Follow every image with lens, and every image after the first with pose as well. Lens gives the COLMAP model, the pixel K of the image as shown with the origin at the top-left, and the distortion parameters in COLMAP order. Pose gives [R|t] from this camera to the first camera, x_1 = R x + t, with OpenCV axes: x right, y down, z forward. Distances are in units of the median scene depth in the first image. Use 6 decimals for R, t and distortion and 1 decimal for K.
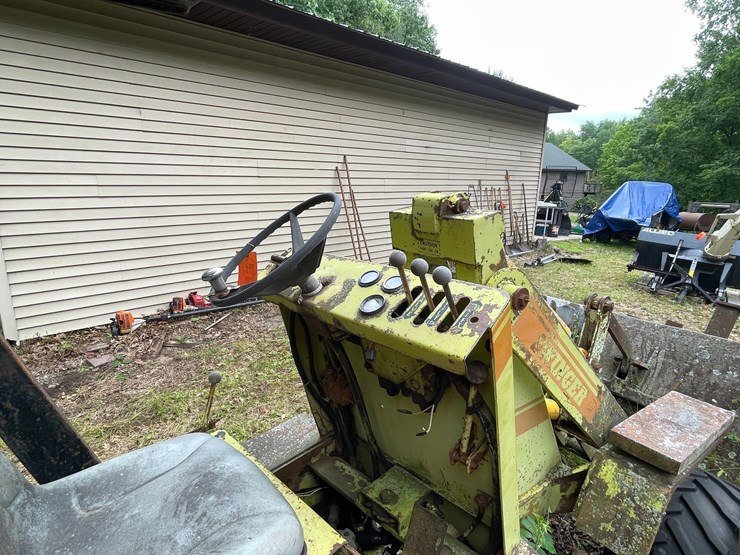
lens RADIAL K [[416.9, 0, 369.5], [0, 416.9, 281.0], [0, 0, 1]] dist [-0.001394, 0.000268]
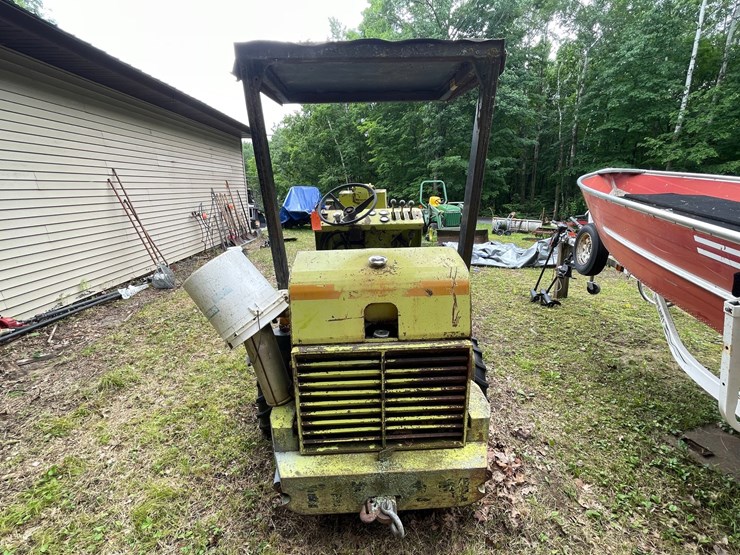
lens RADIAL K [[349.6, 0, 366.9], [0, 349.6, 279.5], [0, 0, 1]] dist [-0.003503, 0.000962]
pose [[0.681747, -0.217286, 0.698576, -0.320284], [0.207862, 0.973053, 0.099805, 0.034134], [-0.701438, 0.077166, 0.708541, -0.110397]]
